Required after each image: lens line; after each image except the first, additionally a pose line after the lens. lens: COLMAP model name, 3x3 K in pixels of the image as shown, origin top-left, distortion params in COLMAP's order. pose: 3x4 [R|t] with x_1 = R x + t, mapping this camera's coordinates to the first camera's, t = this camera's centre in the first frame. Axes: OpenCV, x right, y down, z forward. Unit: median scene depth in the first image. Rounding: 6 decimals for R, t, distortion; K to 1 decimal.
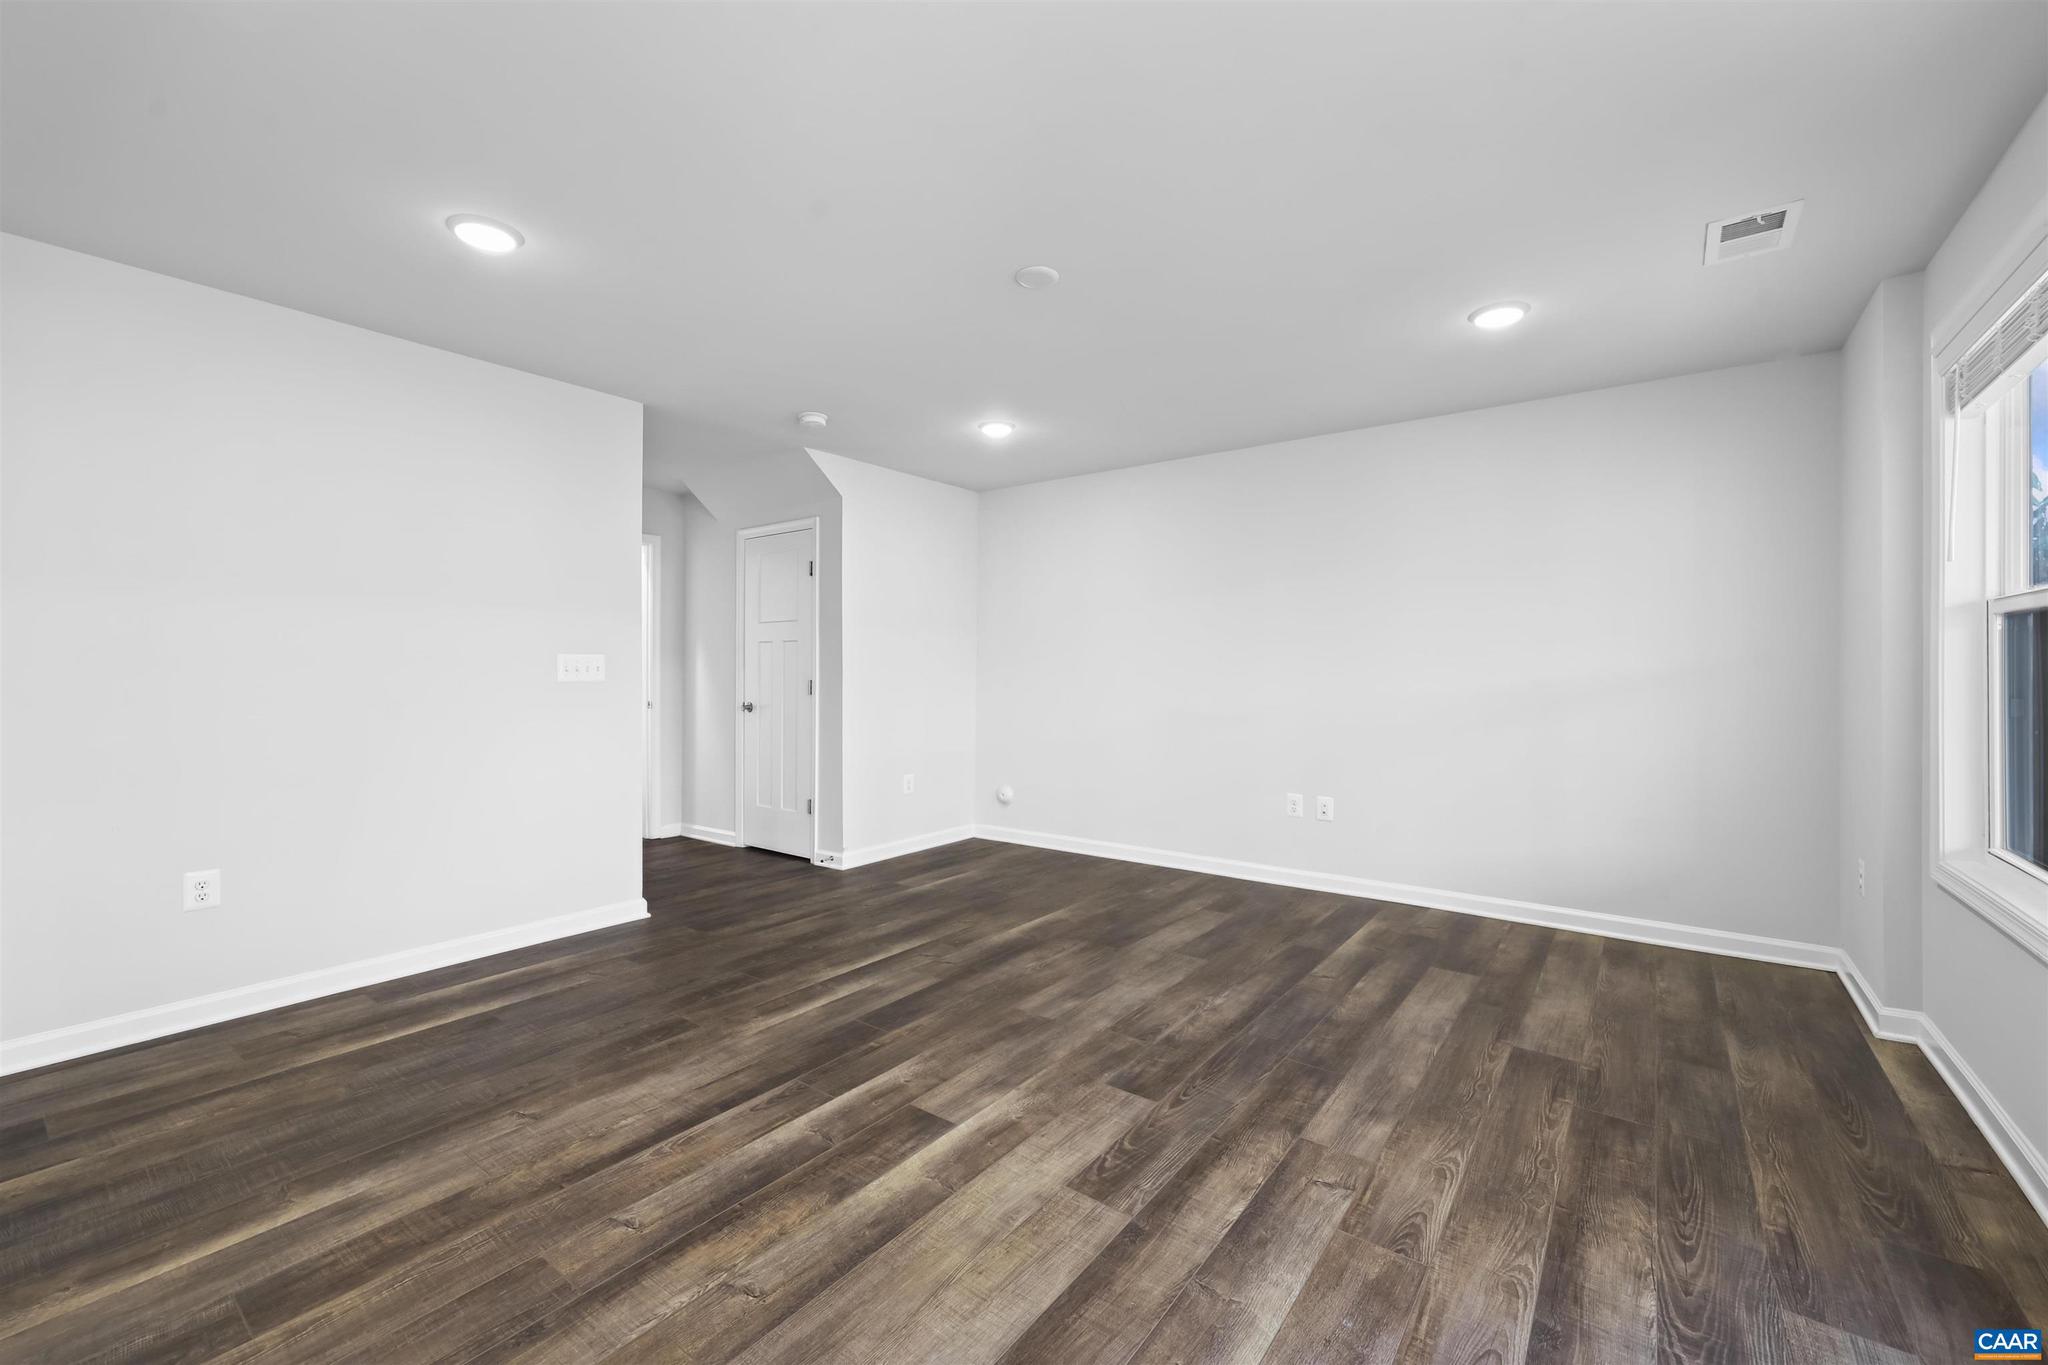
lens RADIAL K [[829.6, 0, 1024.0], [0, 829.6, 682.5], [0, 0, 1]] dist [0.002002, 0.000498]
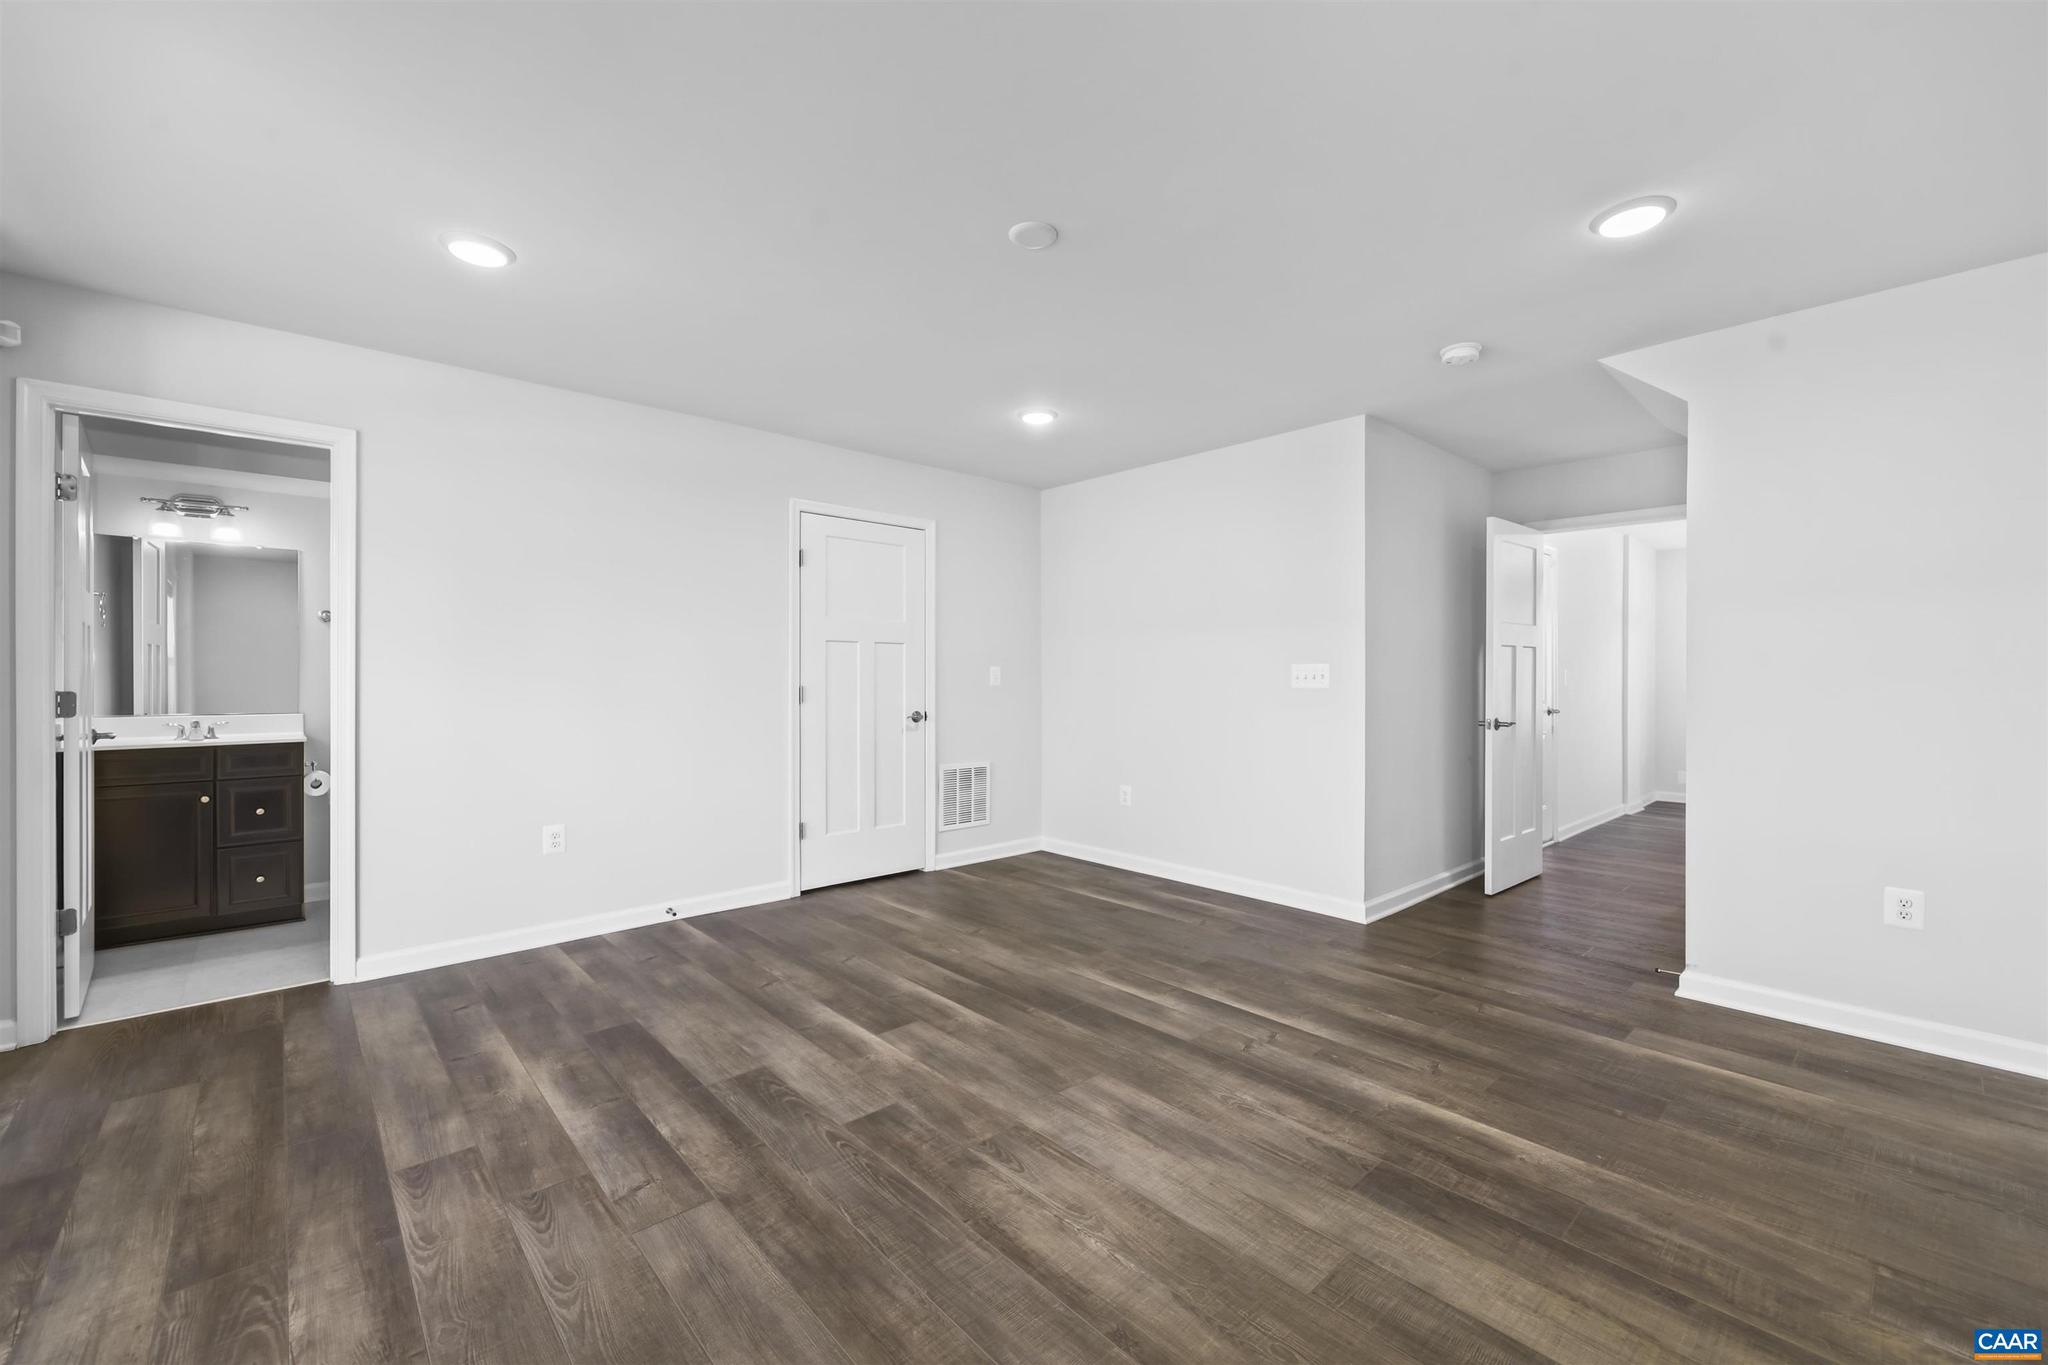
lens RADIAL K [[828.0, 0, 1039.1], [0, 828.0, 687.0], [0, 0, 1]] dist [0.000096, 0.000357]
pose [[-0.174886, 0.011307, -0.984524, 0.998299], [-0.014175, 0.999802, 0.014000, -0.020110], [0.984487, 0.016404, -0.174691, 1.299817]]
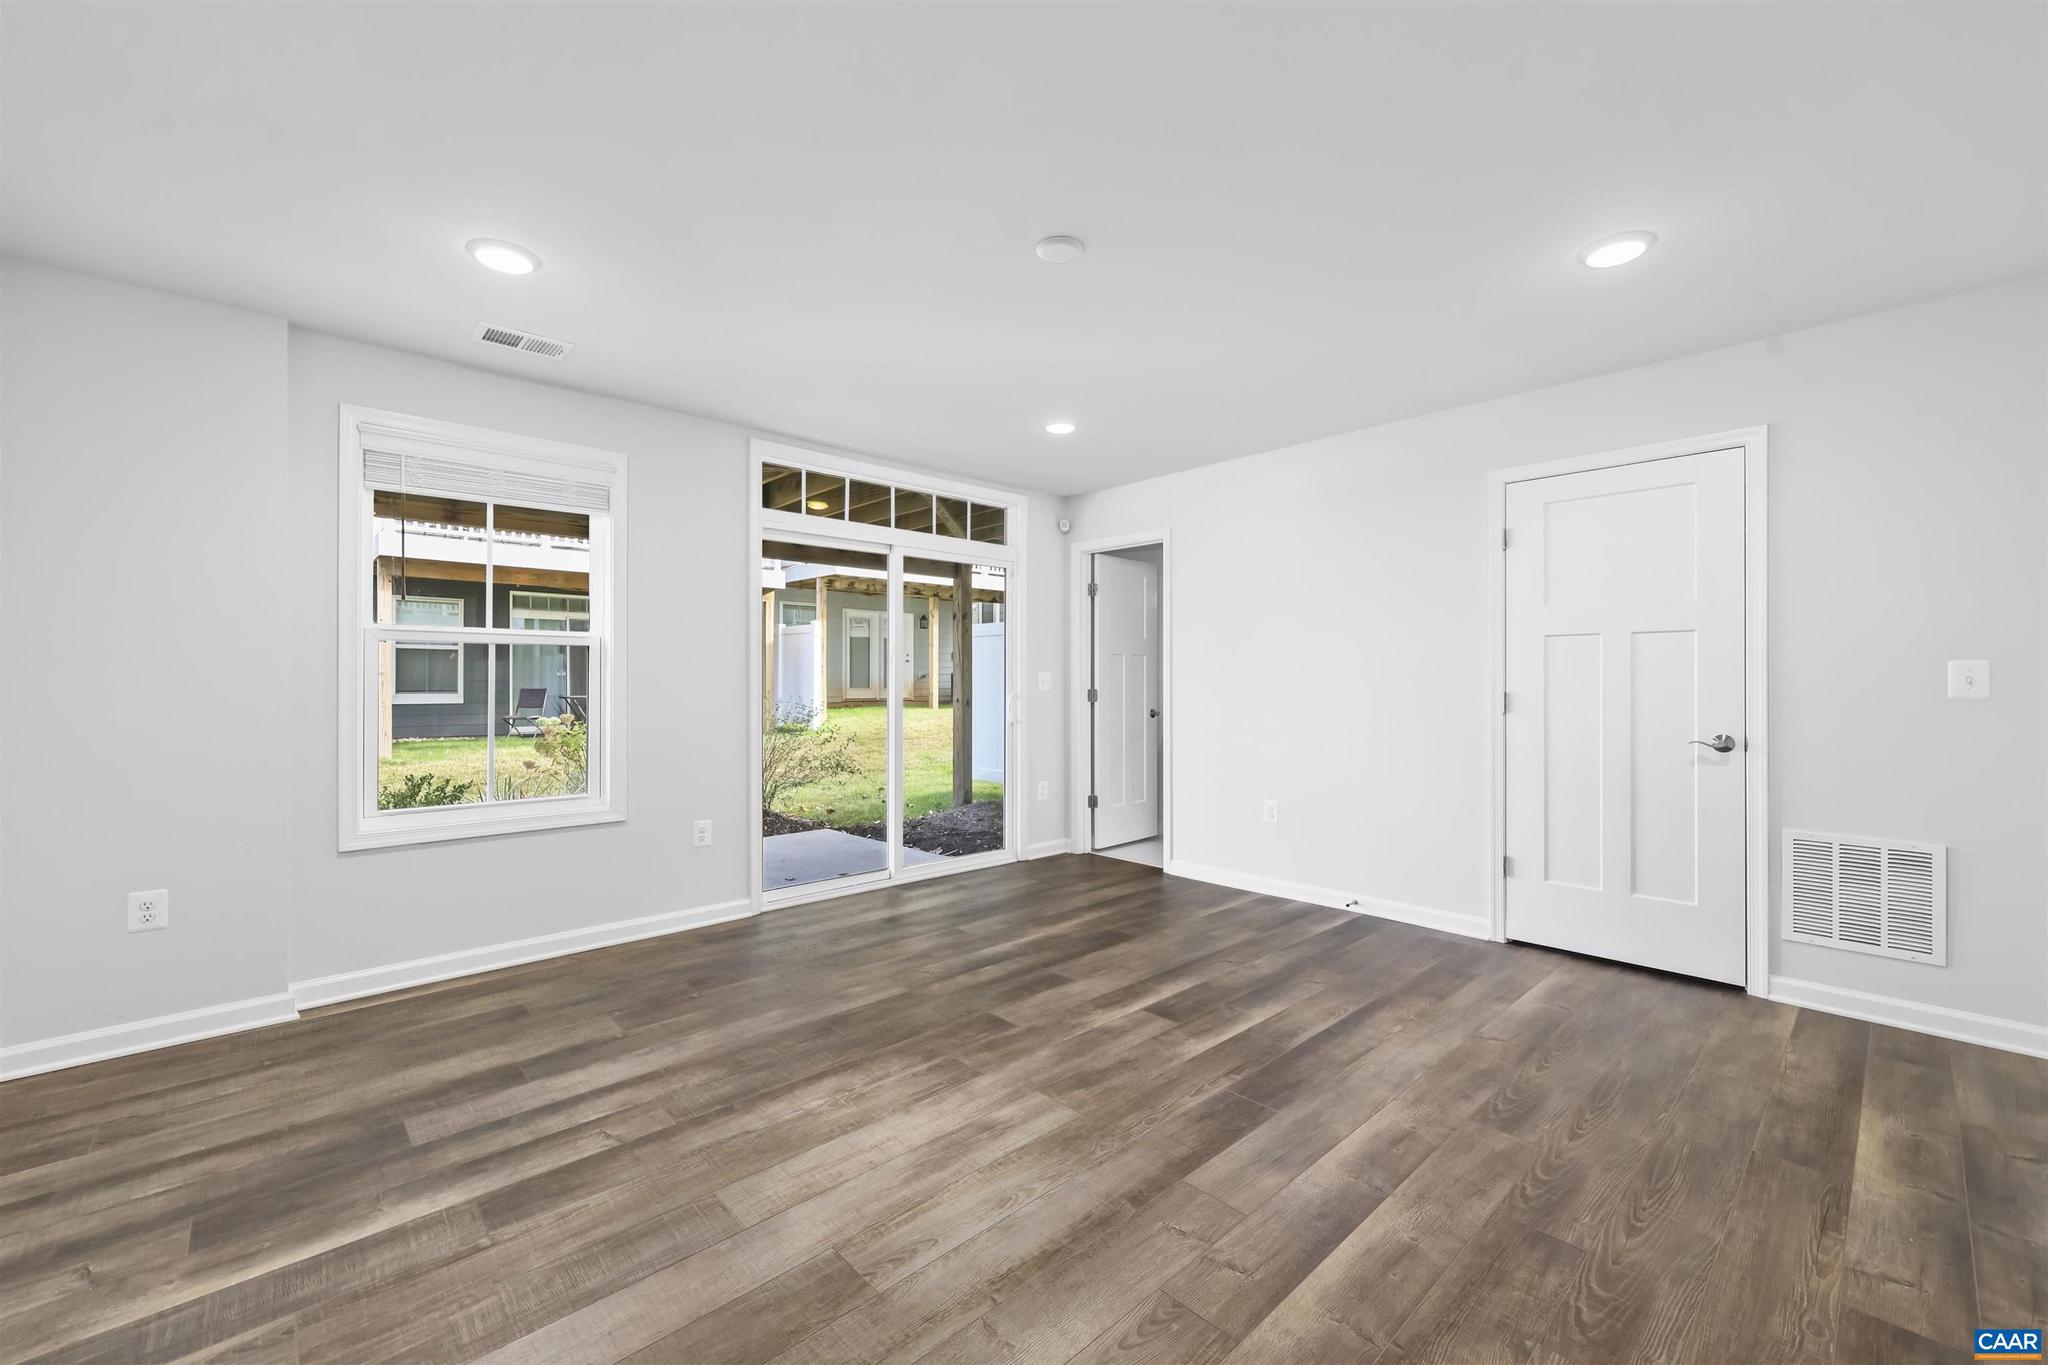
lens RADIAL K [[829.6, 0, 1024.0], [0, 829.6, 682.5], [0, 0, 1]] dist [0.002002, 0.000498]
pose [[-0.984350, 0.001770, 0.176214, -0.119902], [0.004149, 0.999905, 0.013132, -0.029498], [-0.176174, 0.013658, -0.984264, 2.131957]]
